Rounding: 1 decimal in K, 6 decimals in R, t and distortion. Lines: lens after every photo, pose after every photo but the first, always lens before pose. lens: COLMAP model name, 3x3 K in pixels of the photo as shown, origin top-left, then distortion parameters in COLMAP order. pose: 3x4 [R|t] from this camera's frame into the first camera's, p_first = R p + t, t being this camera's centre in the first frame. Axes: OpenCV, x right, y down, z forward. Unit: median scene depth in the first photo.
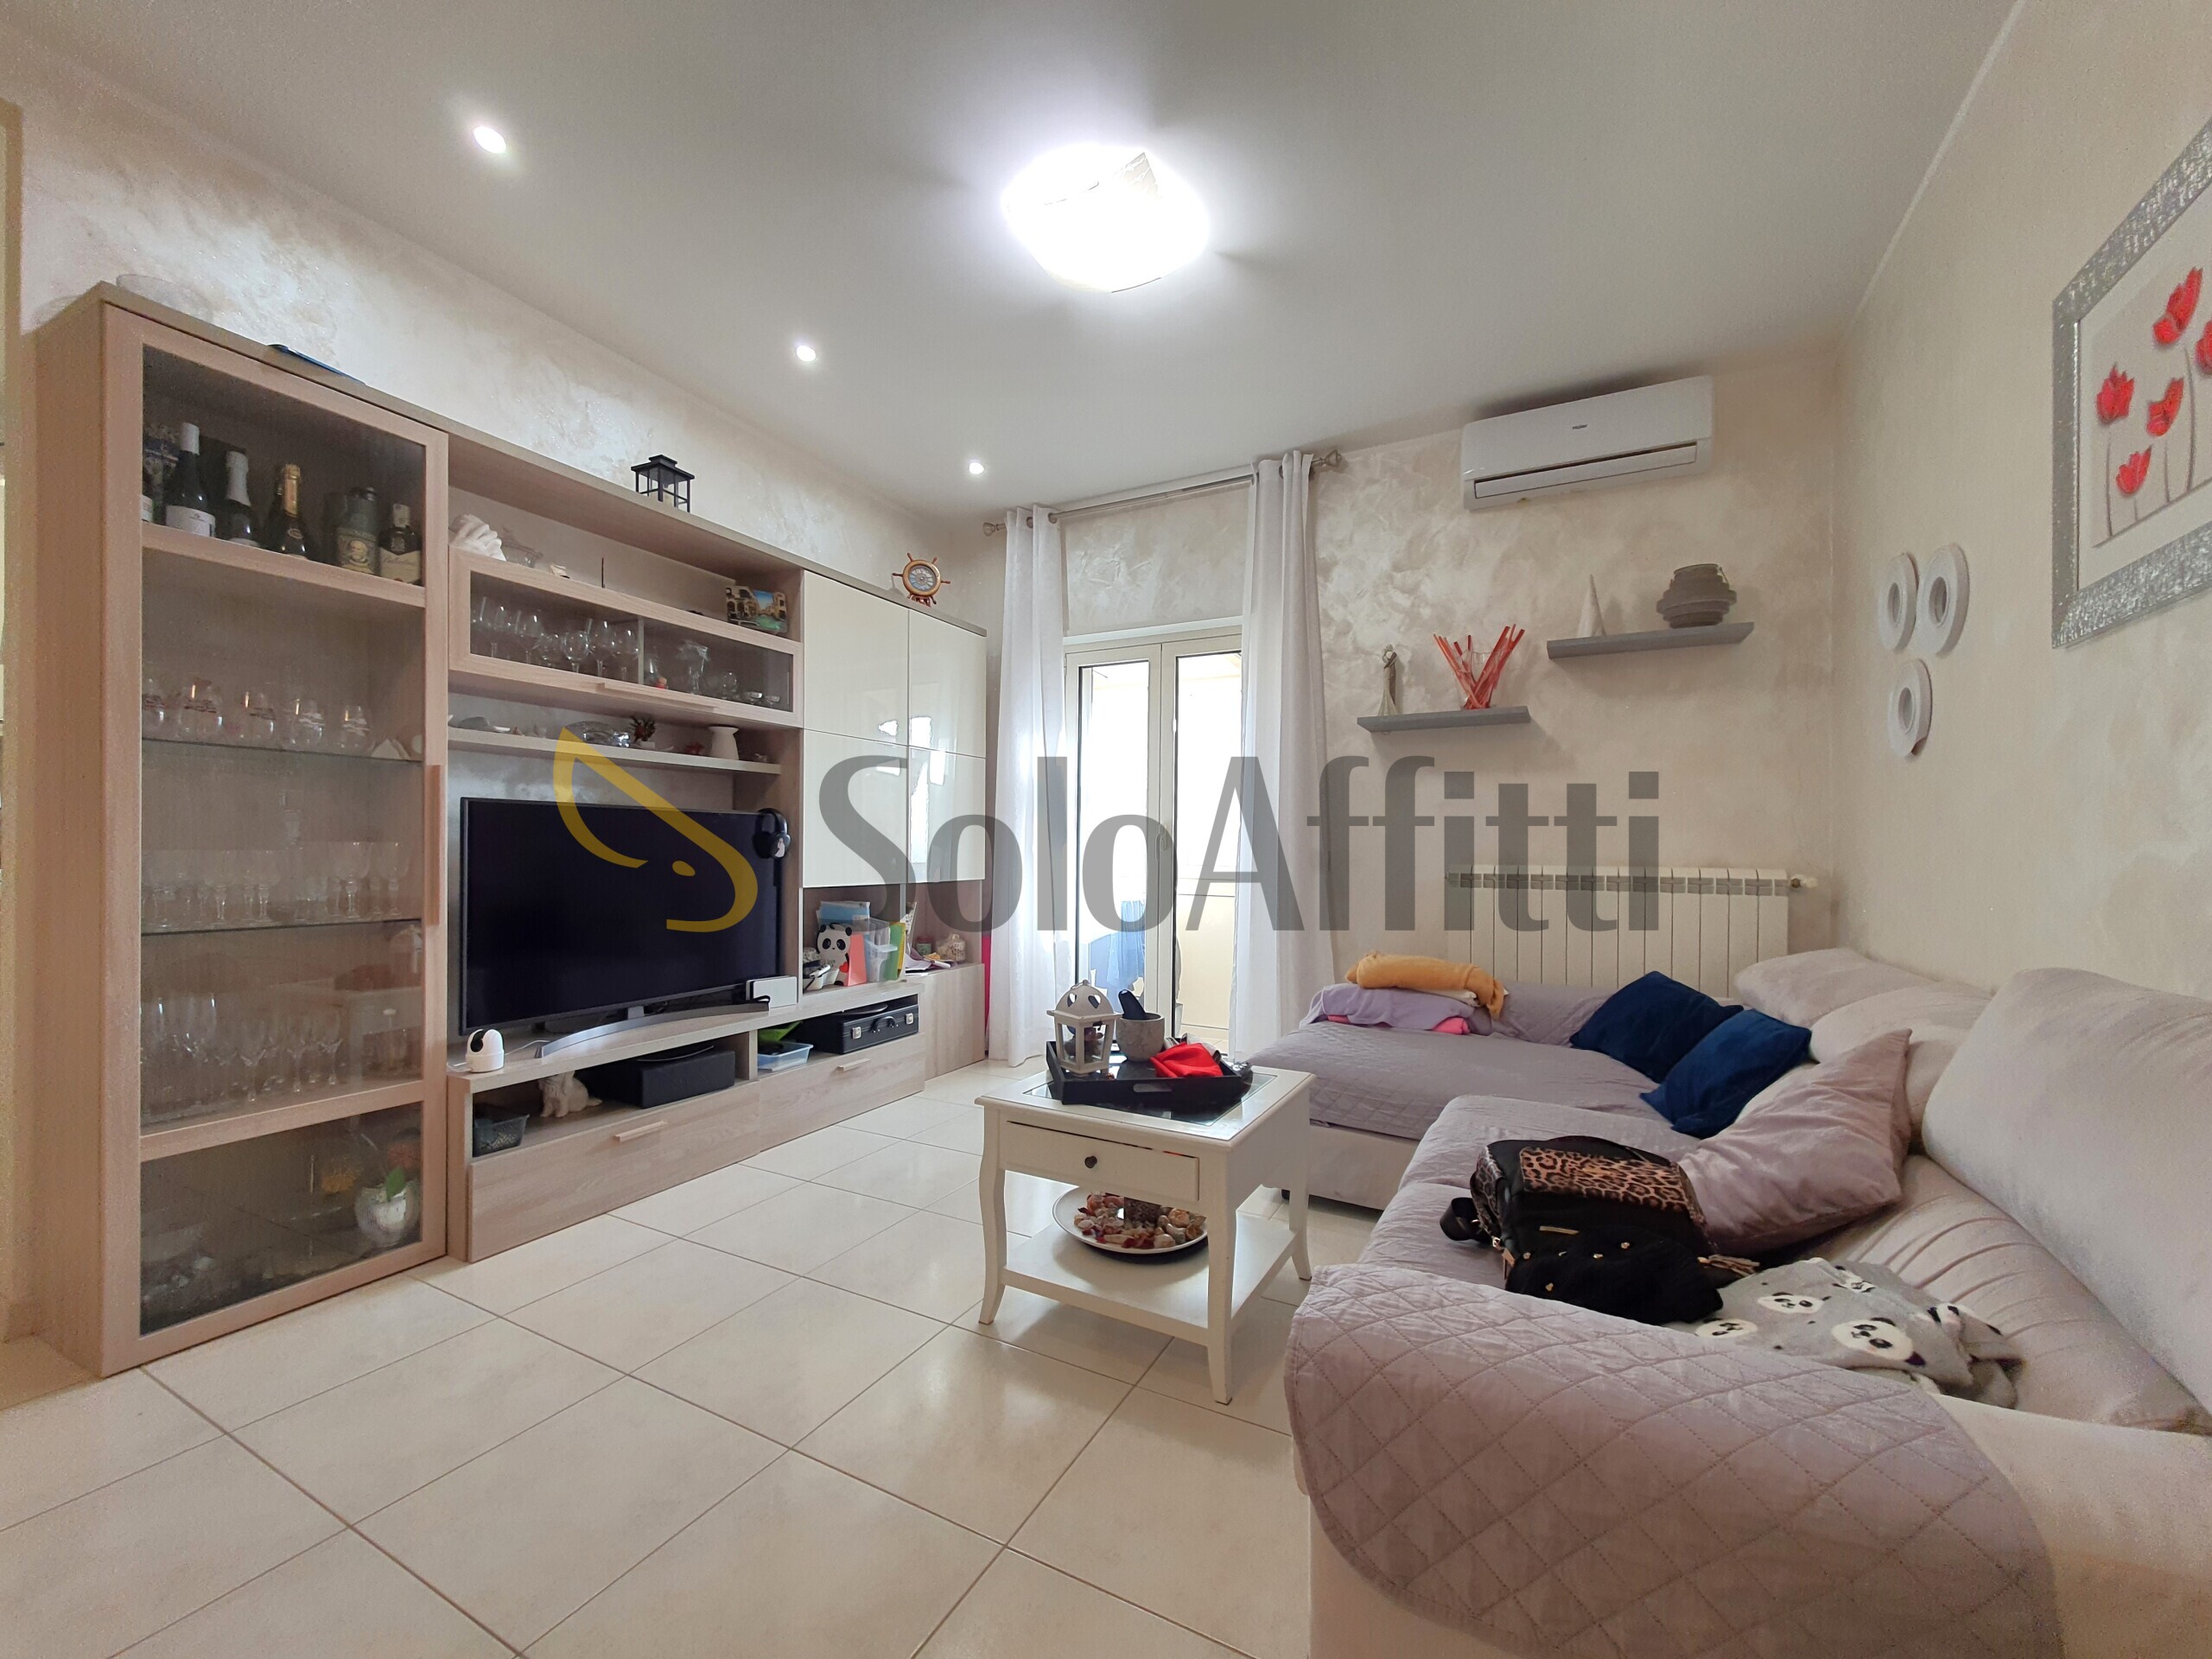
lens RADIAL K [[887.1, 0, 1105.1], [0, 887.1, 846.3], [0, 0, 1]] dist [0.002537, 0.000160]
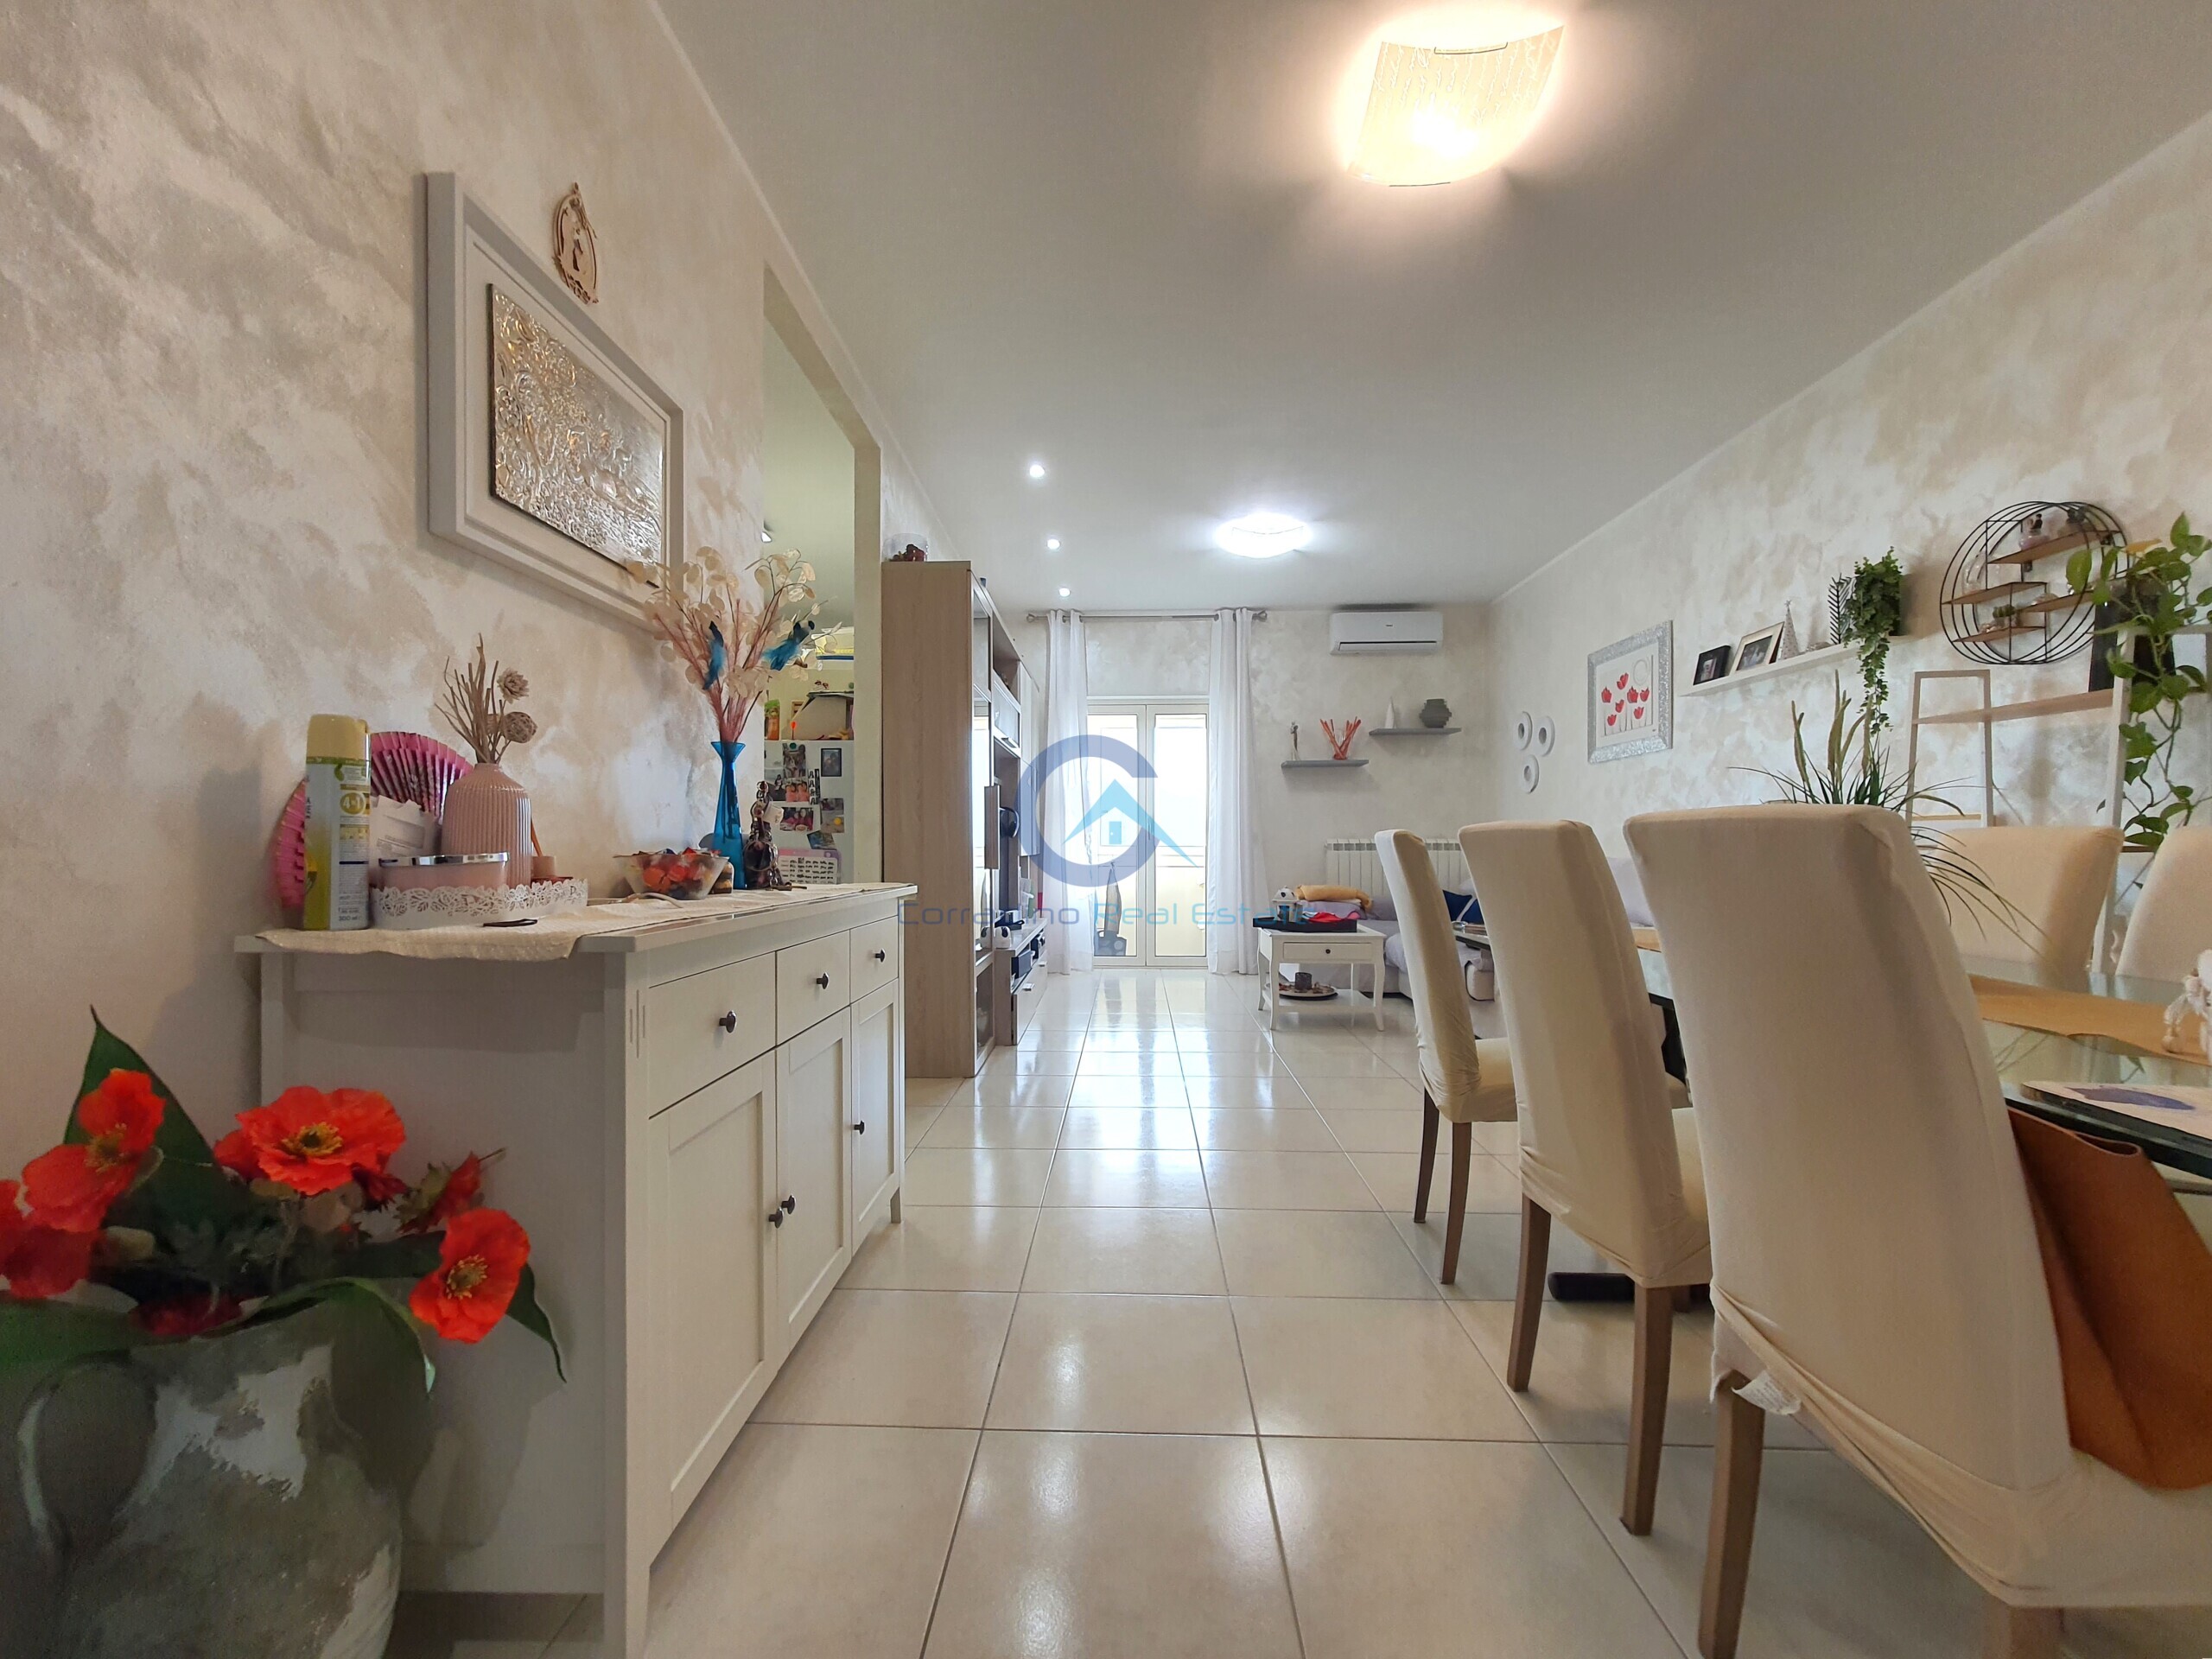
lens RADIAL K [[887.1, 0, 1106.4], [0, 887.1, 835.0], [0, 0, 1]] dist [0.002537, 0.000160]
pose [[0.901056, 0.000562, 0.433703, -0.894215], [0.002099, 0.999982, -0.005656, 0.020985], [-0.433699, 0.006006, 0.901038, -0.533638]]
